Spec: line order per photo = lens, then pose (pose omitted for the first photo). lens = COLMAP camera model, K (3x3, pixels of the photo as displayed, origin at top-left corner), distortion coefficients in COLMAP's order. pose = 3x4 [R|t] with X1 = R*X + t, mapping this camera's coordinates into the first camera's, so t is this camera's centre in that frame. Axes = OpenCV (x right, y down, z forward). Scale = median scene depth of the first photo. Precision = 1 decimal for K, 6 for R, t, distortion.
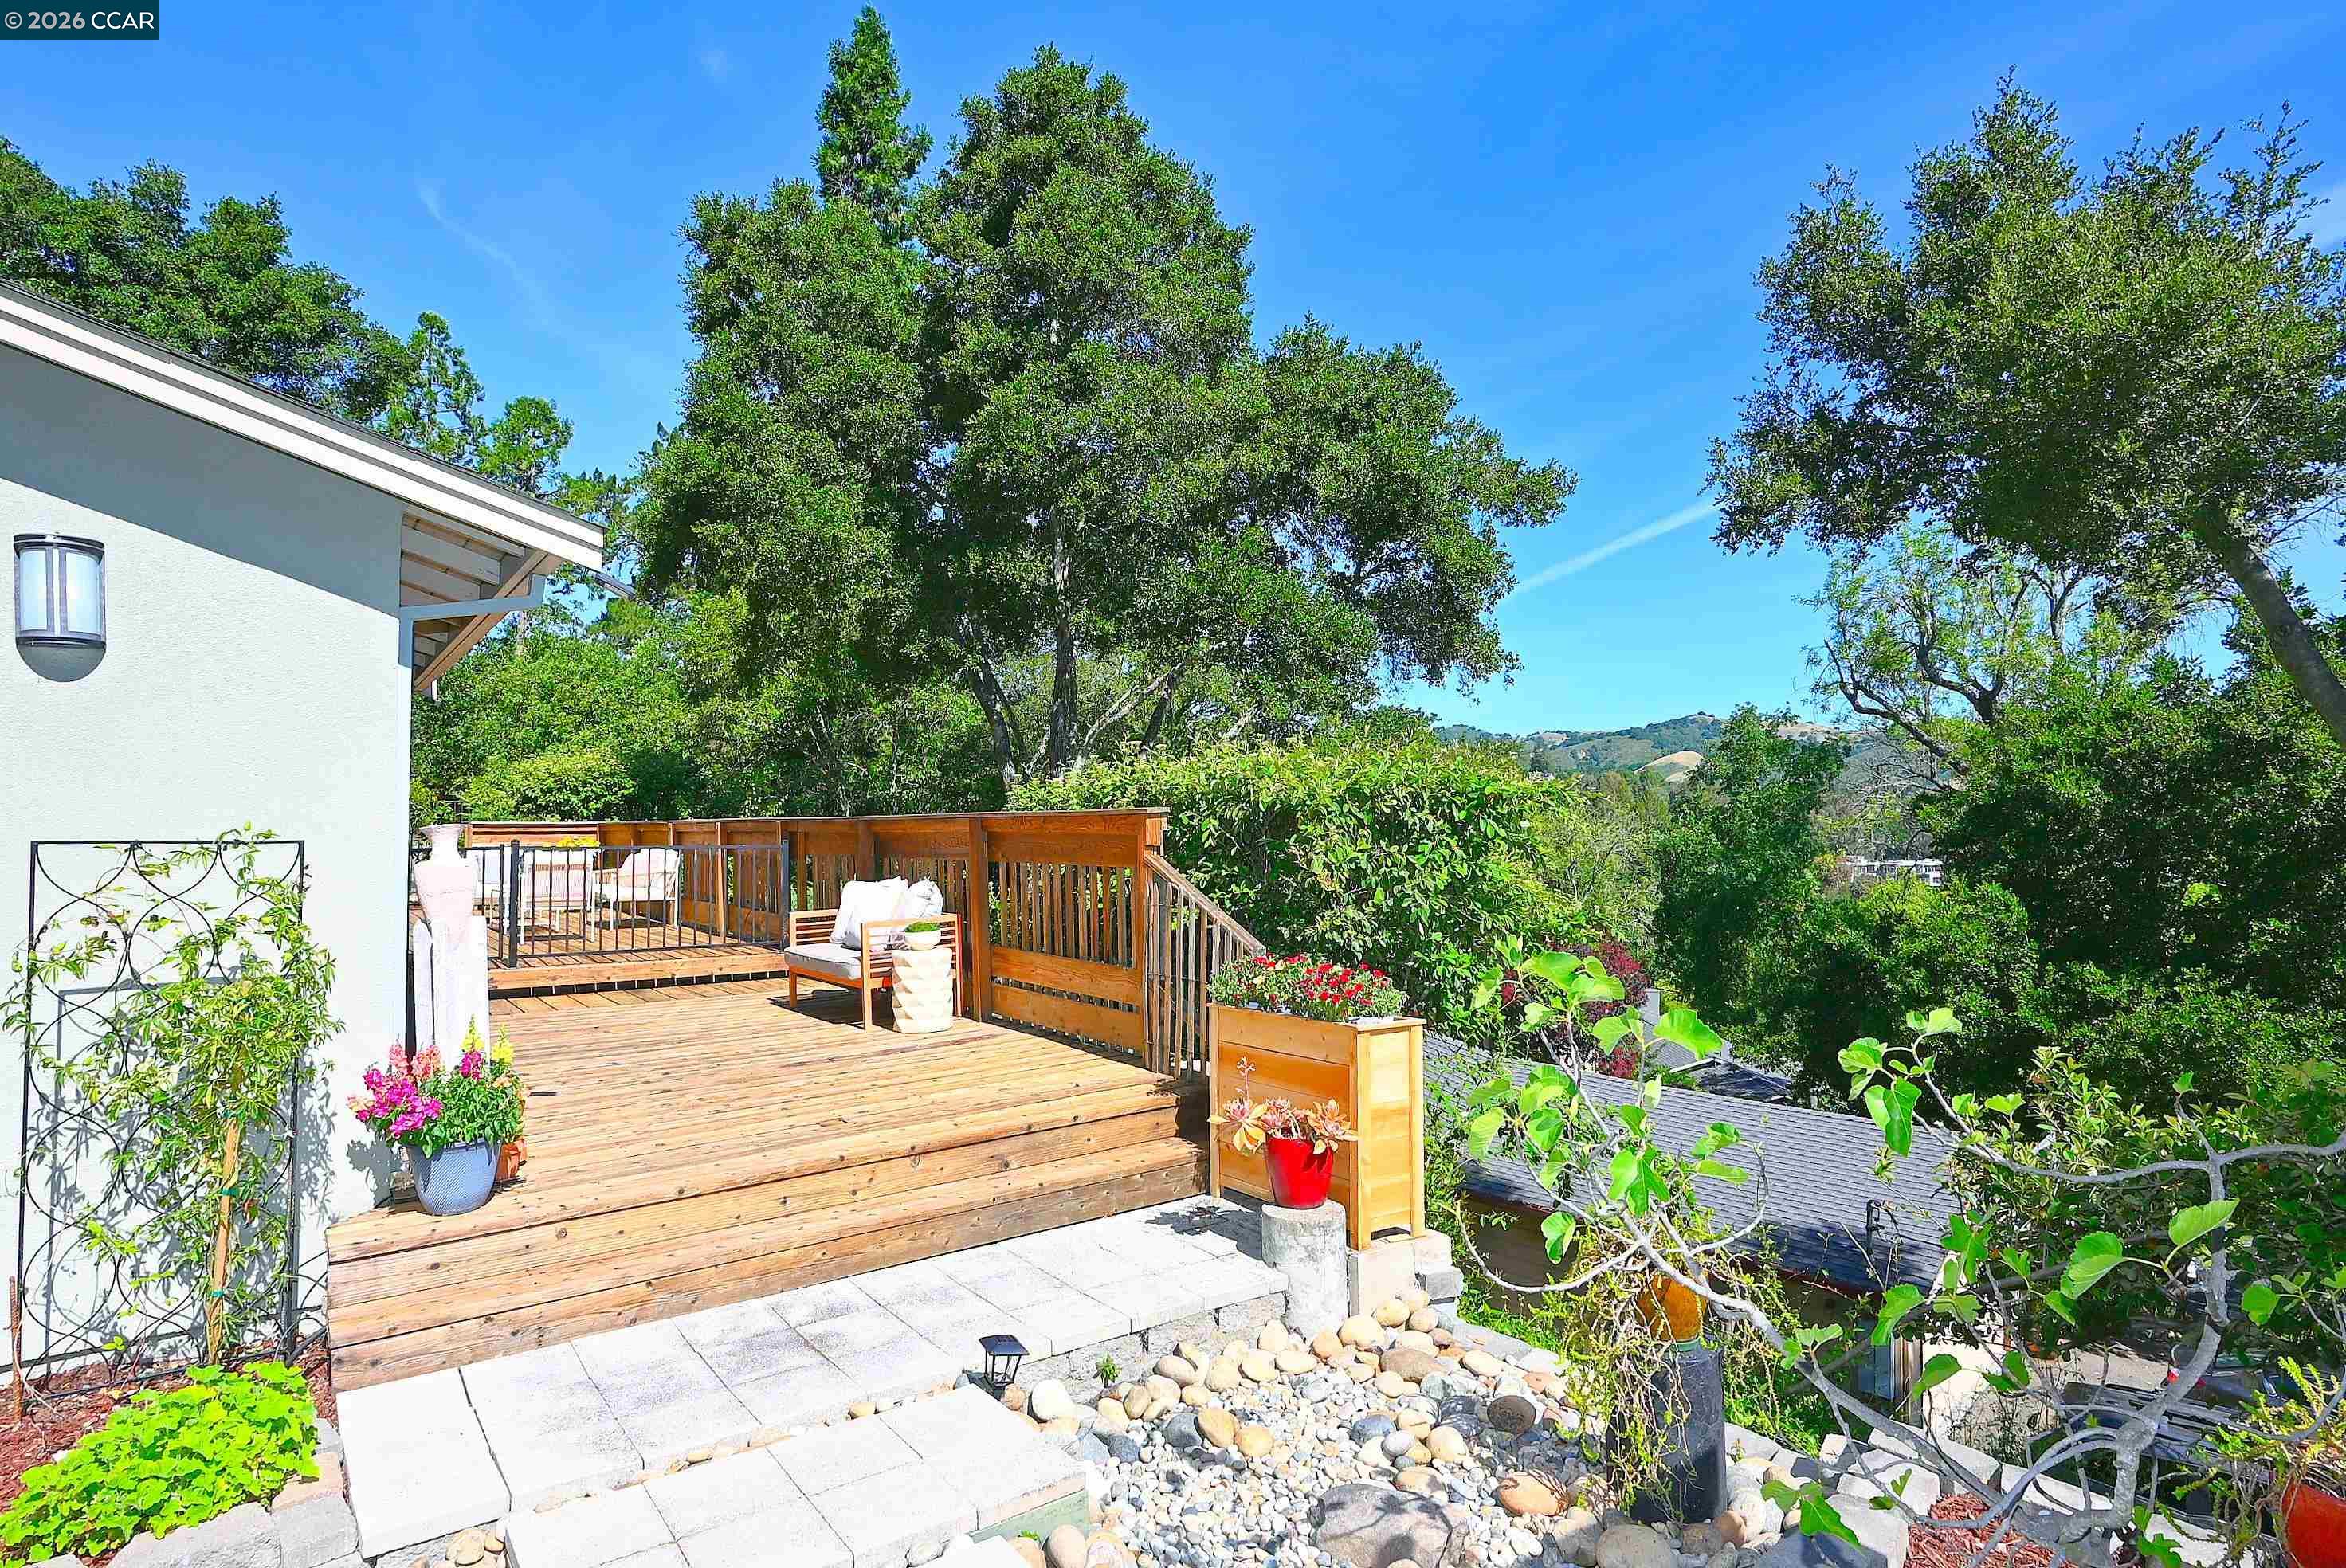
lens RADIAL K [[1242.4, 0, 1172.4], [0, 1242.4, 782.2], [0, 0, 1]] dist [0.000253, -0.001005]
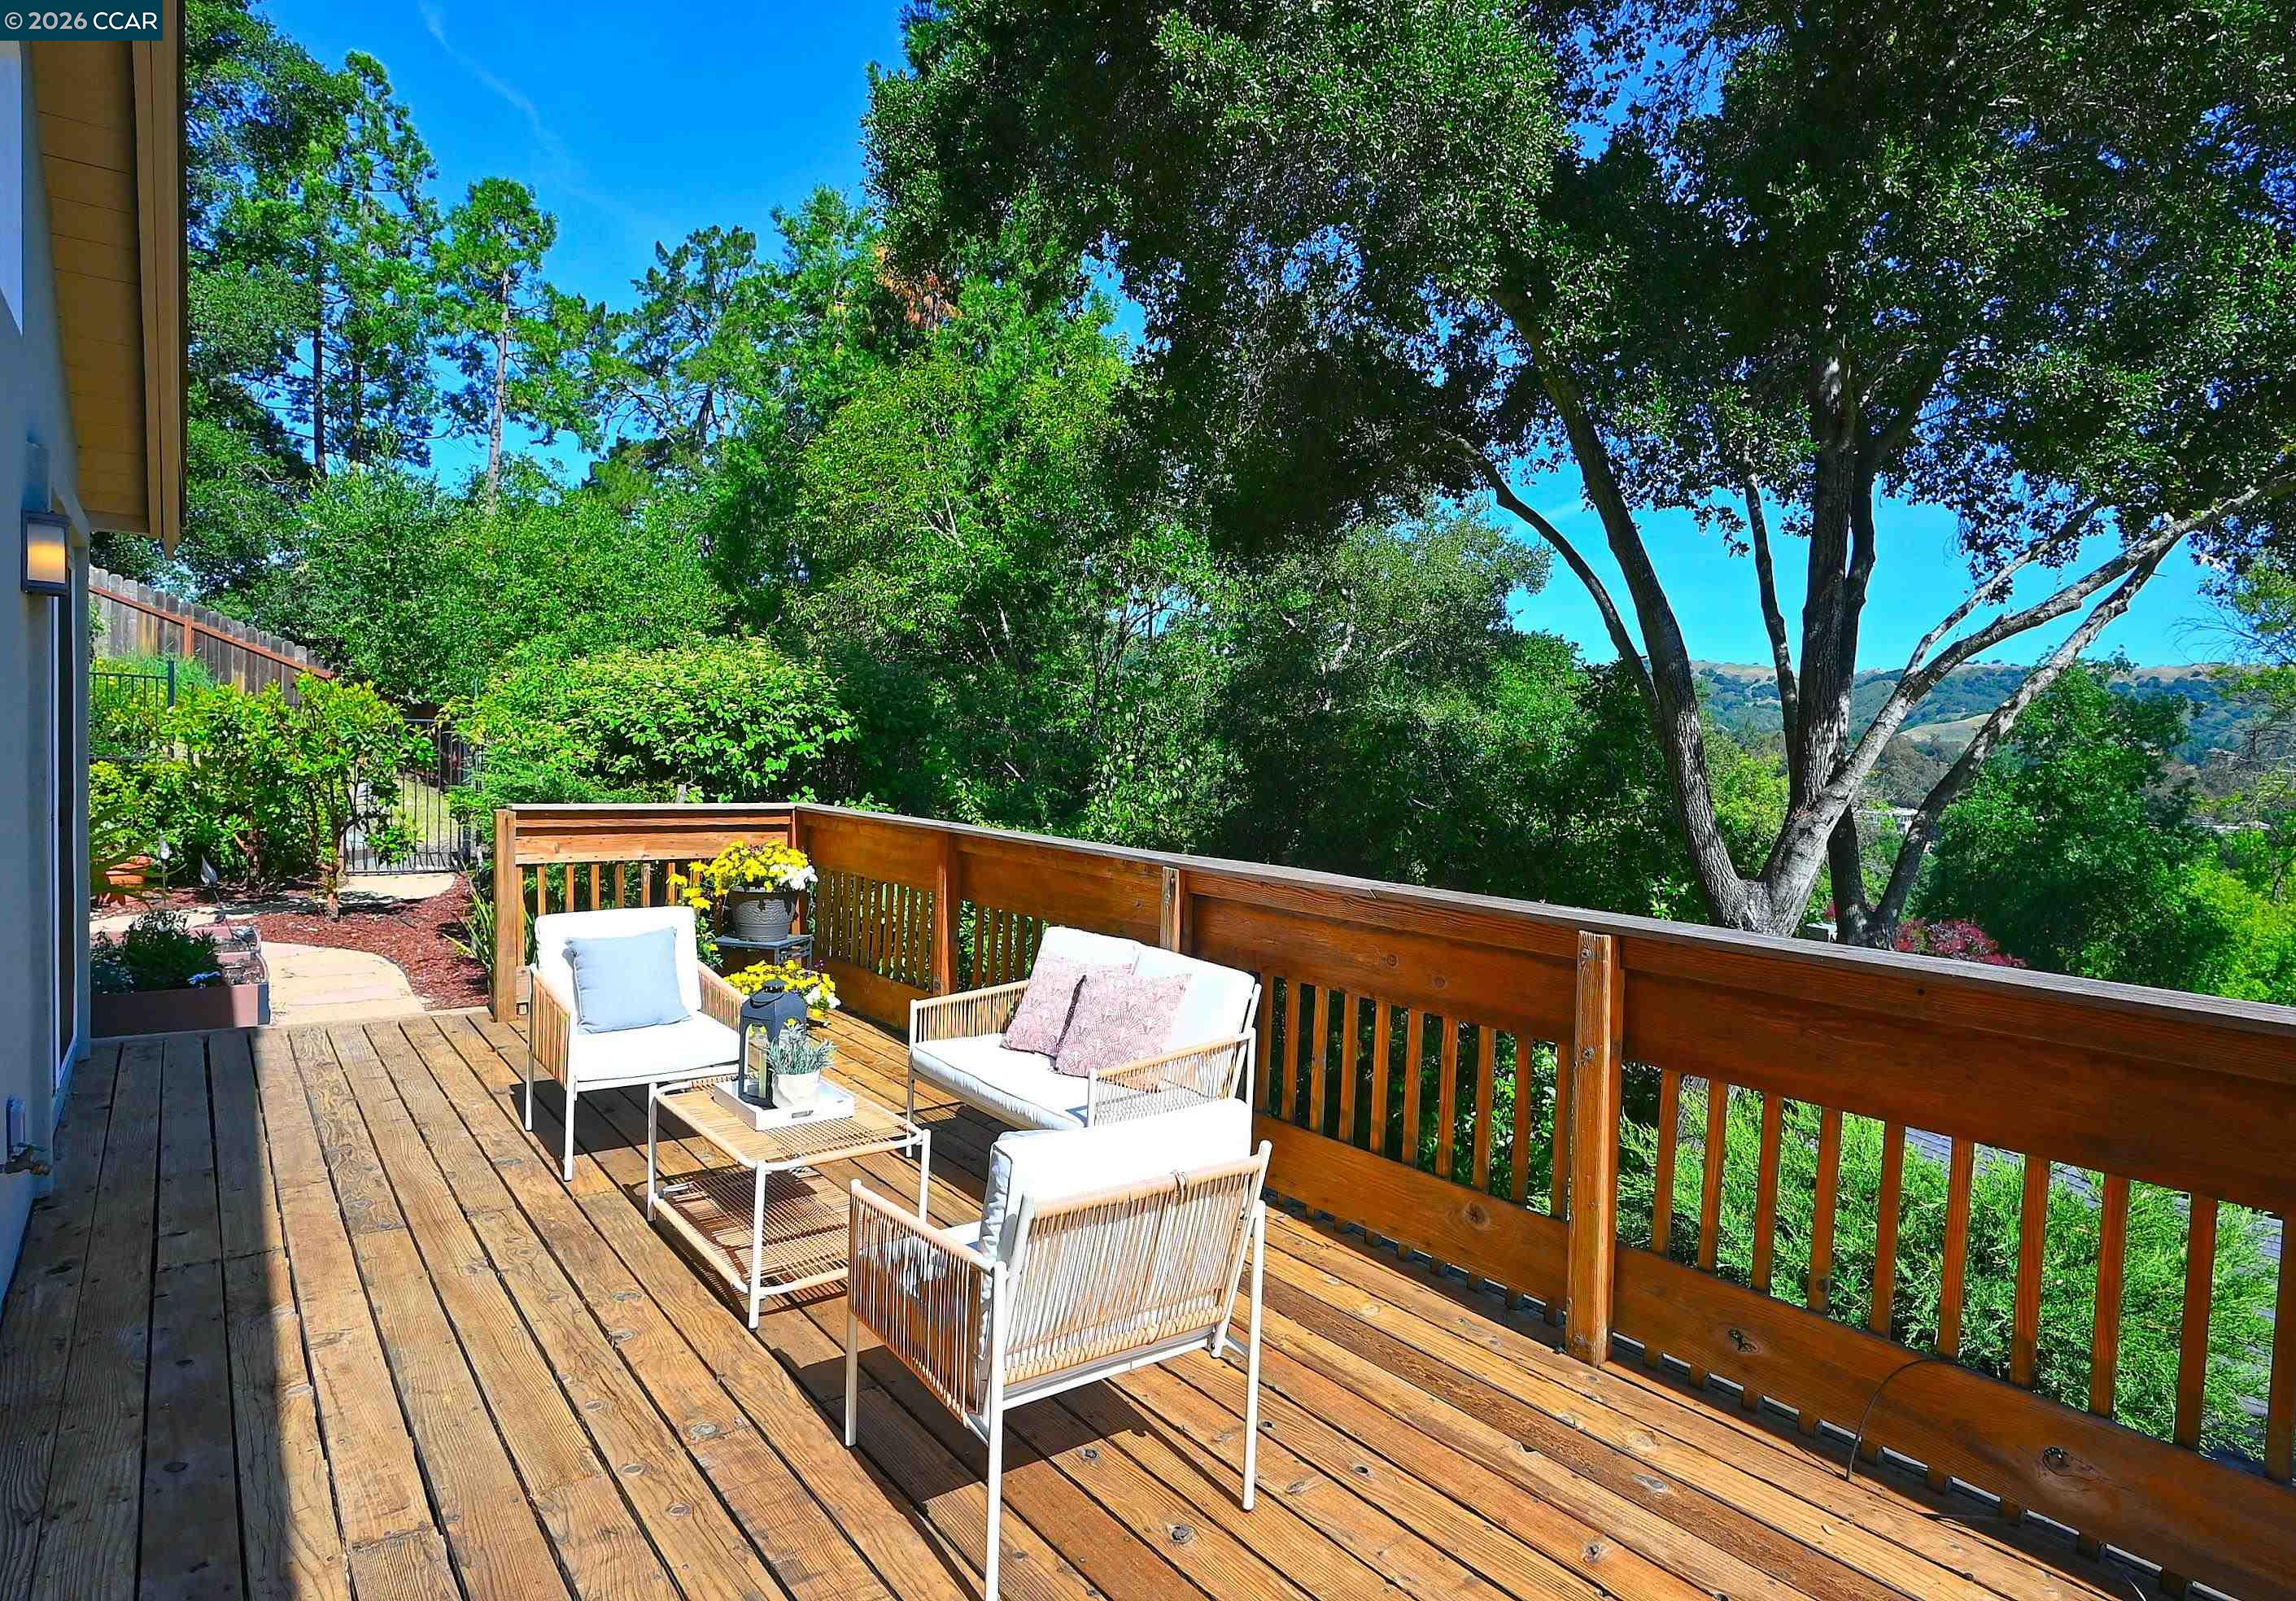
lens RADIAL K [[1256.7, 0, 1199.8], [0, 1256.7, 794.0], [0, 0, 1]] dist [-0.018043, 0.022289]
pose [[0.998175, 0.032764, 0.050731, -0.332028], [-0.036345, 0.996788, 0.071357, -0.008745], [-0.048230, -0.073070, 0.996160, 0.534209]]
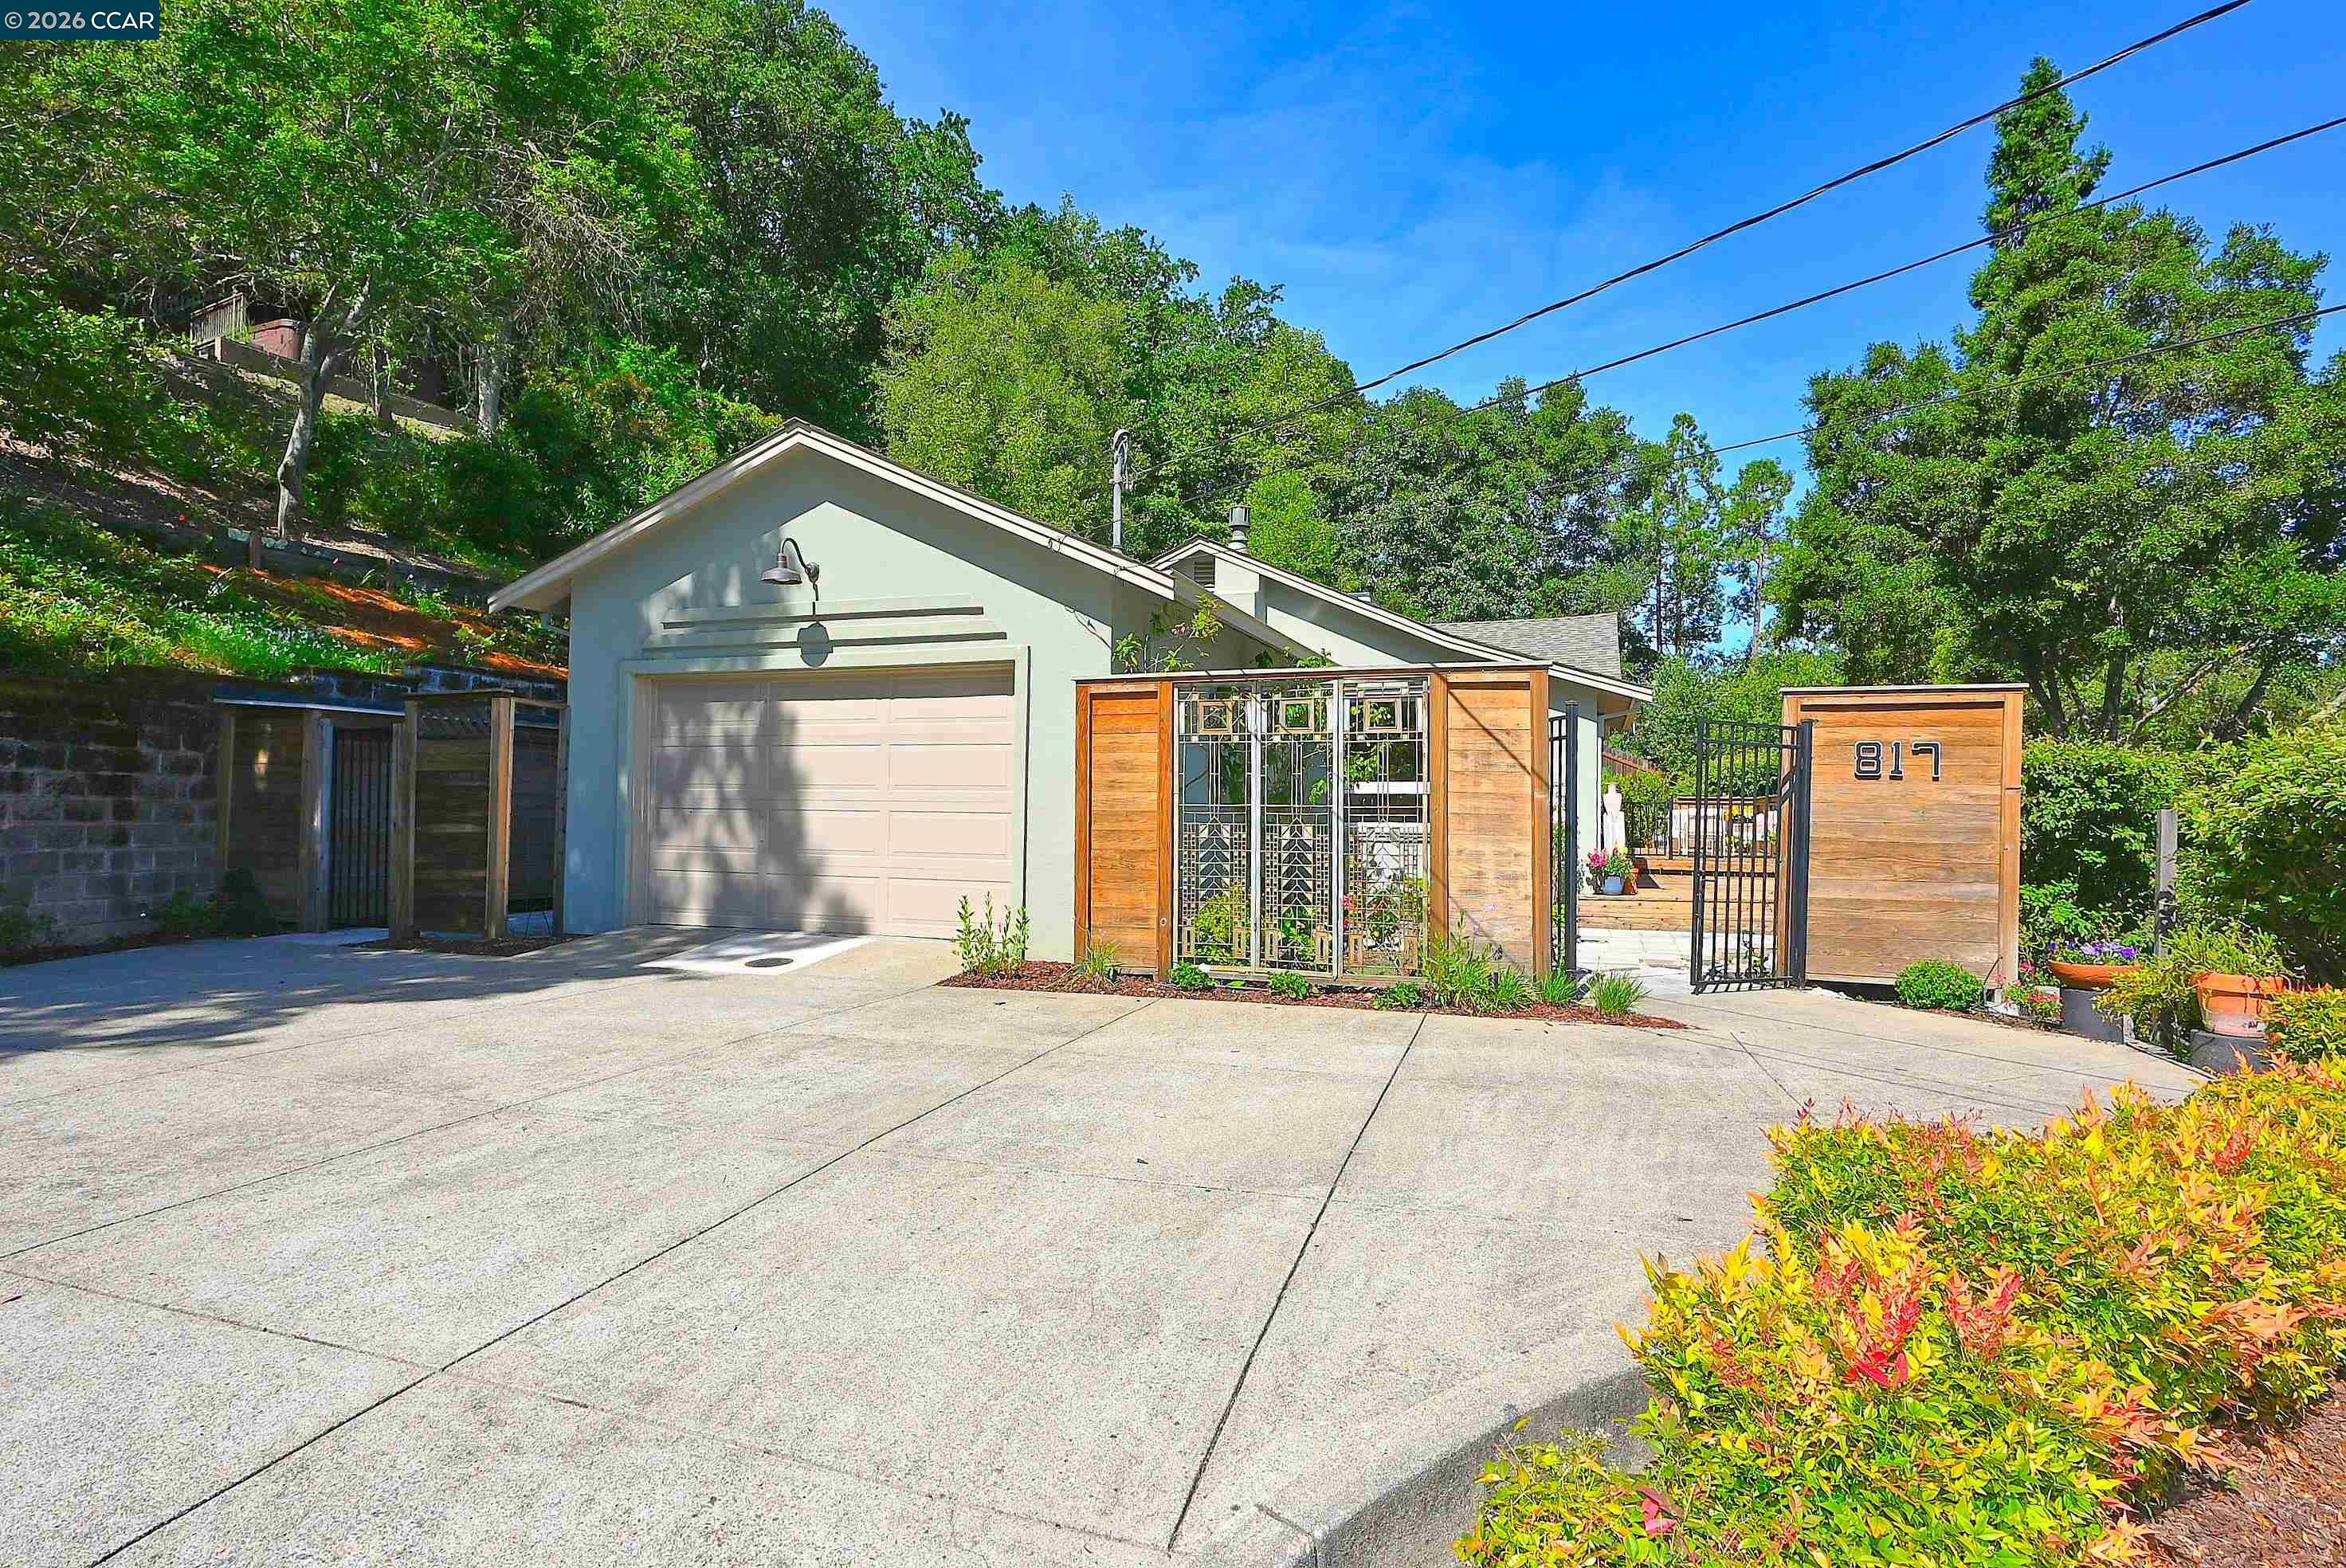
lens RADIAL K [[1216.7, 0, 1169.6], [0, 1216.7, 777.6], [0, 0, 1]] dist [-0.003243, 0.001329]
pose [[0.574491, -0.013577, -0.818398, 0.357238], [0.013280, 0.999885, -0.007266, 0.007921], [0.818403, -0.006695, 0.574606, -0.466358]]
